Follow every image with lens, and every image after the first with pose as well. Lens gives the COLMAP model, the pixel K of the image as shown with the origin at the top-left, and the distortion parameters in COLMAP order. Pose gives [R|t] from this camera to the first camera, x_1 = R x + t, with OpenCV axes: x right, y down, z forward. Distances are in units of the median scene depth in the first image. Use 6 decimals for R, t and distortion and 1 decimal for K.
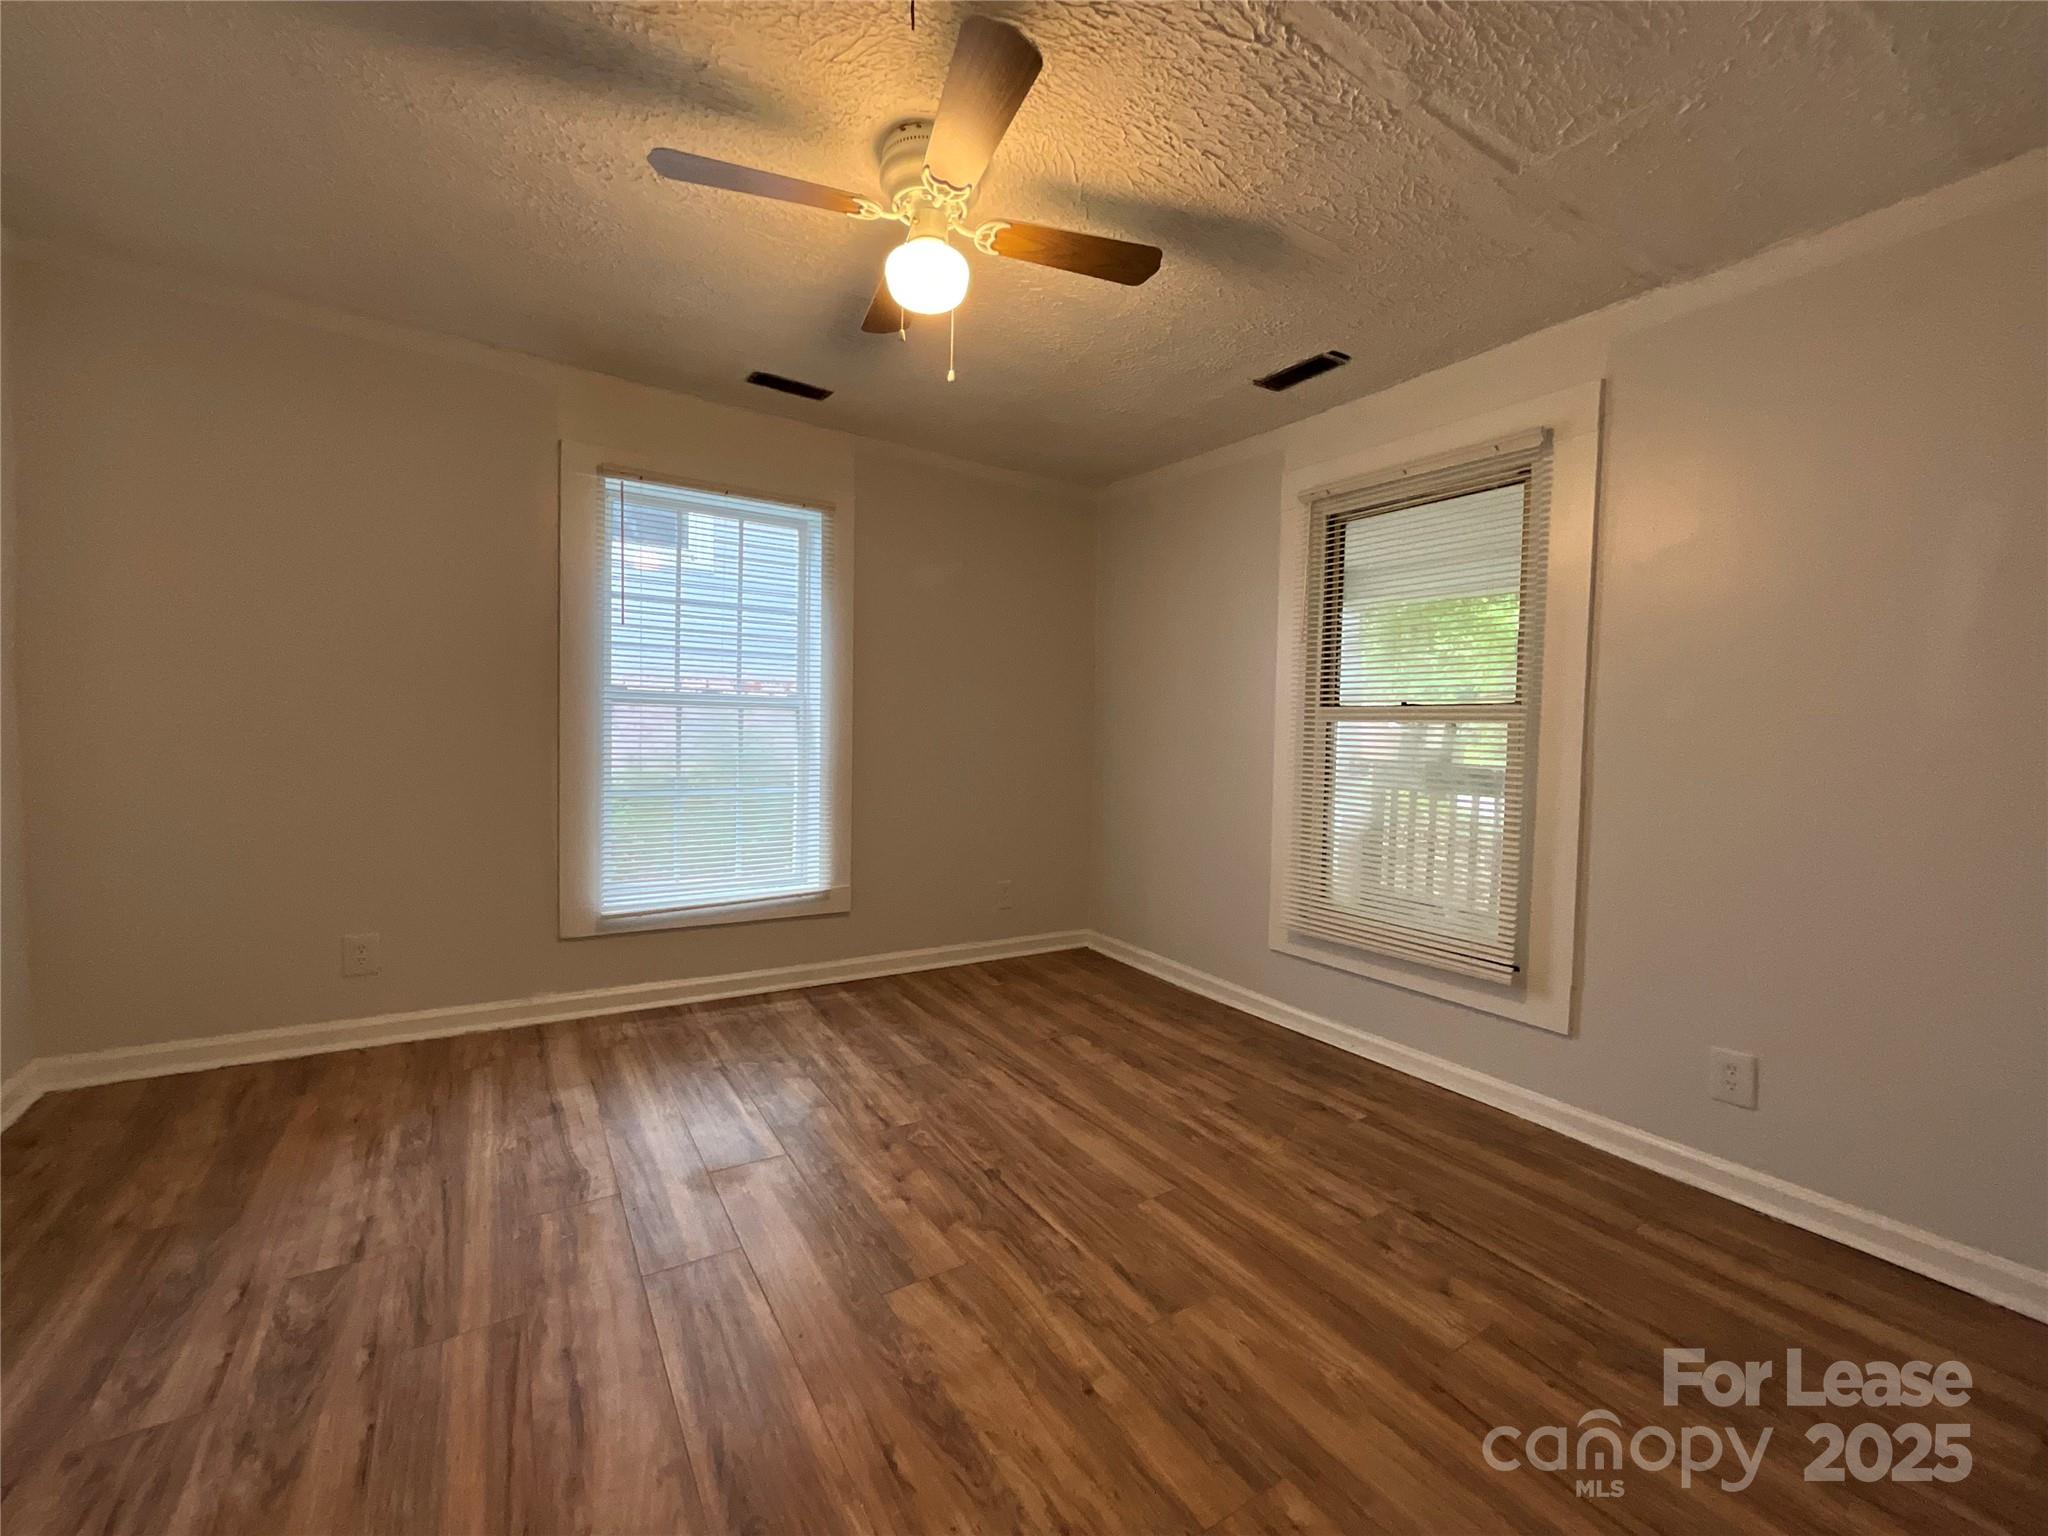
lens RADIAL K [[820.7, 0, 1027.6], [0, 820.7, 763.7], [0, 0, 1]] dist [-0.018503, -0.000114]
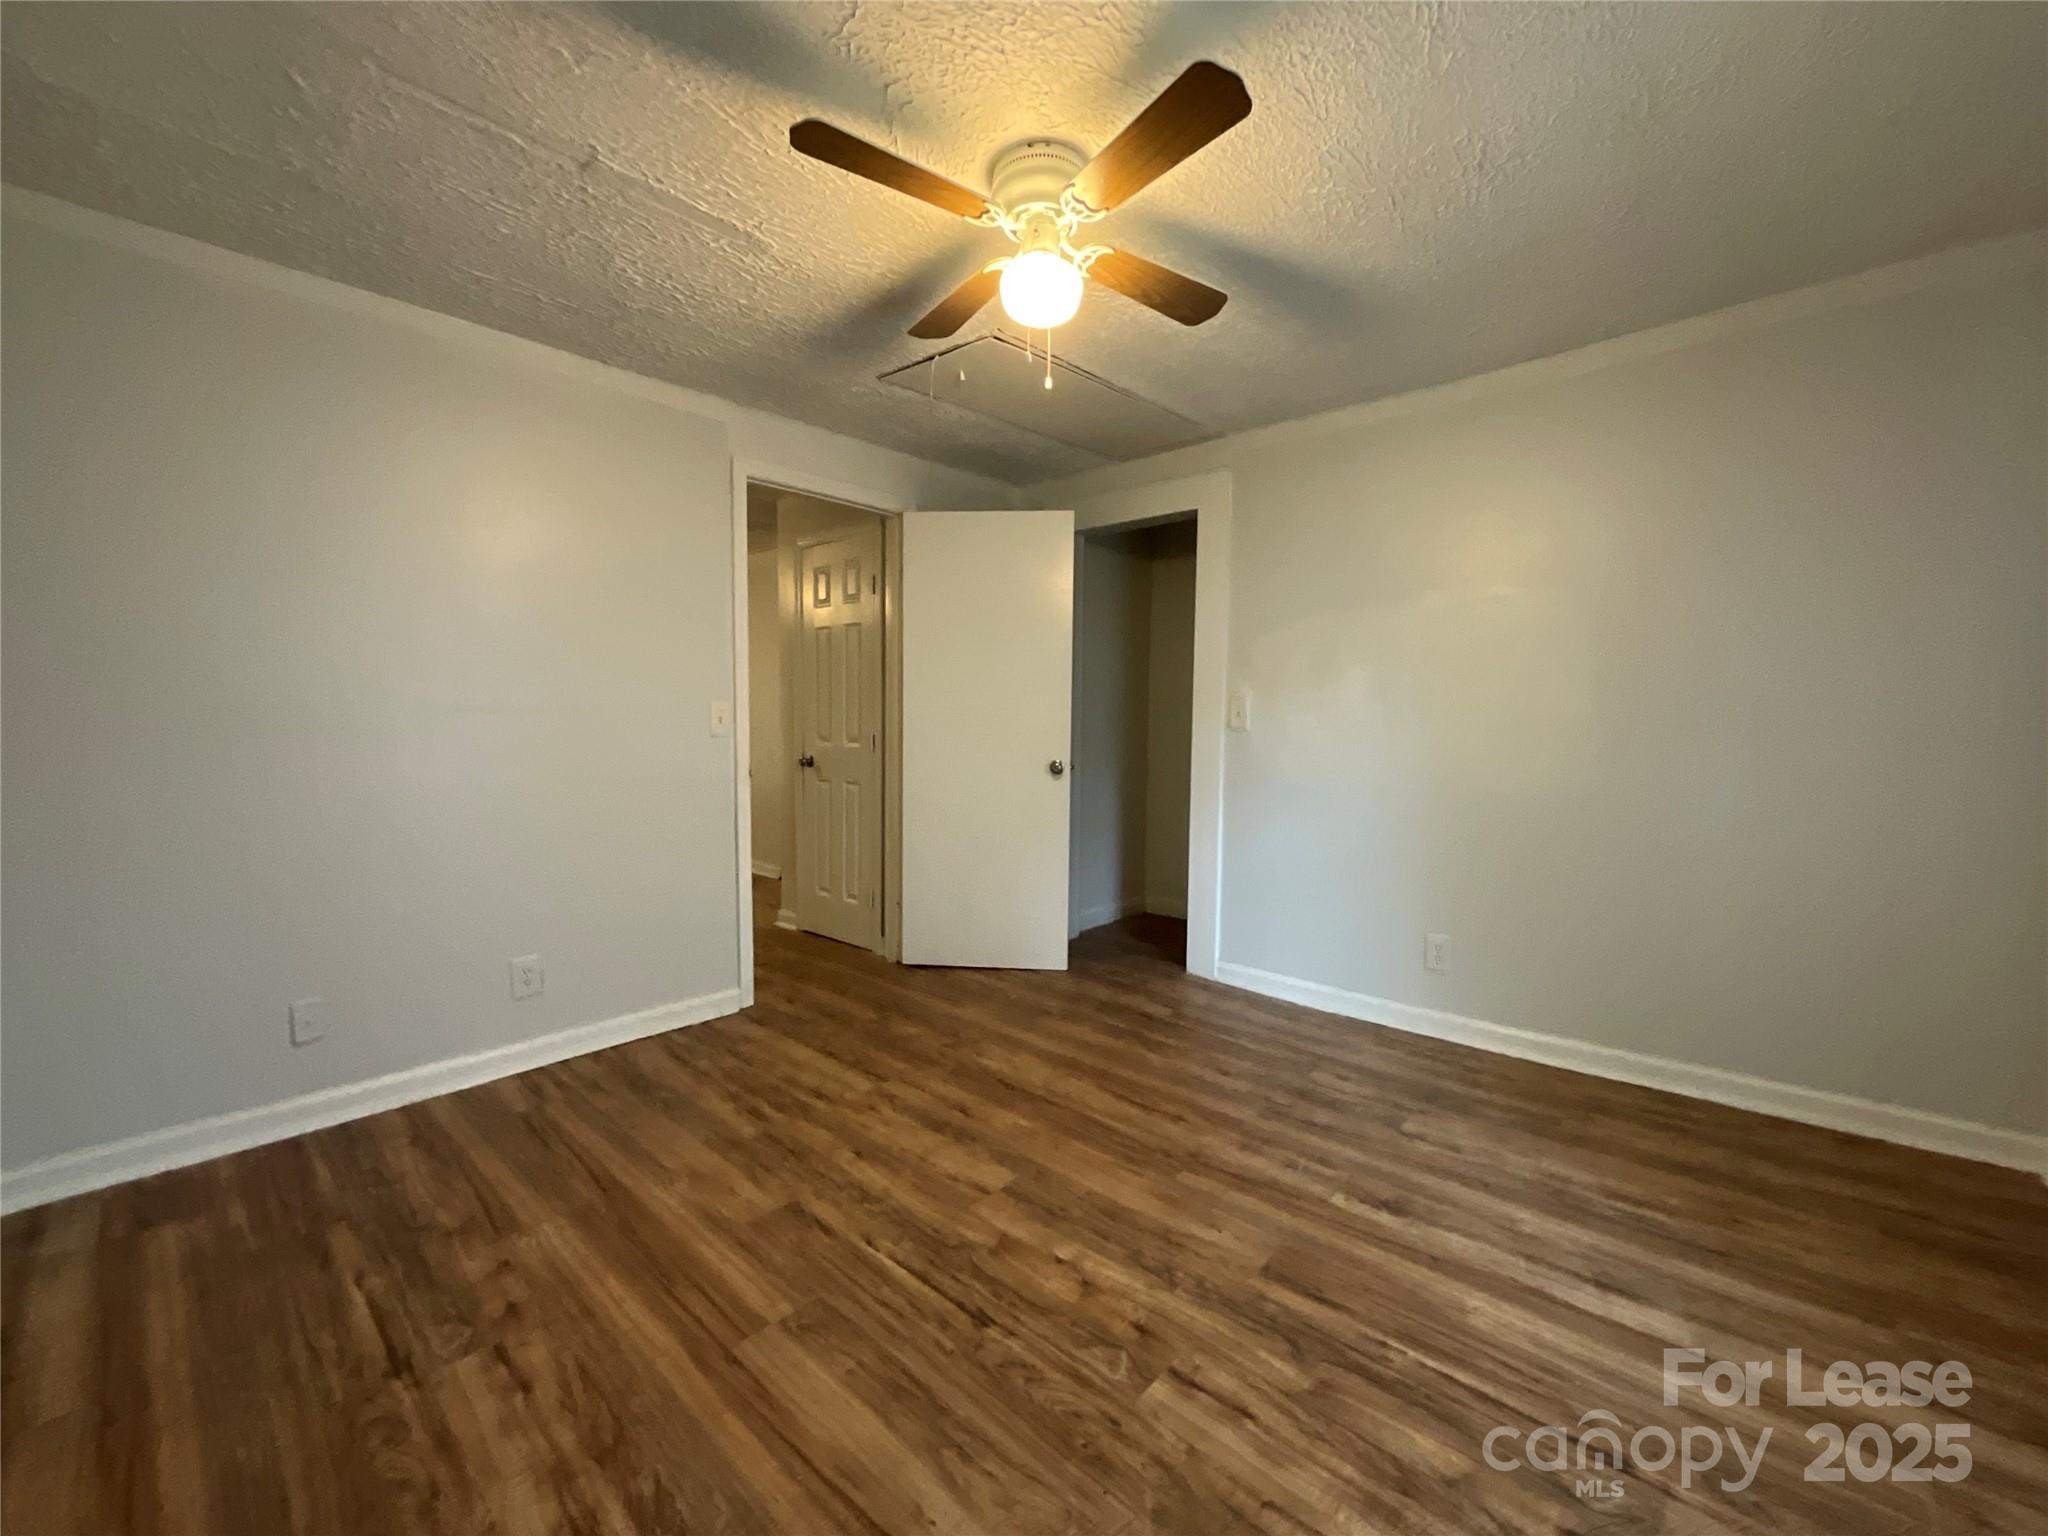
lens RADIAL K [[820.7, 0, 1027.6], [0, 820.7, 763.7], [0, 0, 1]] dist [-0.018503, -0.000114]
pose [[-0.966359, -0.021110, -0.256330, 0.137107], [-0.044070, 0.995477, 0.084161, -0.090787], [0.253394, 0.092627, -0.962918, 1.924922]]
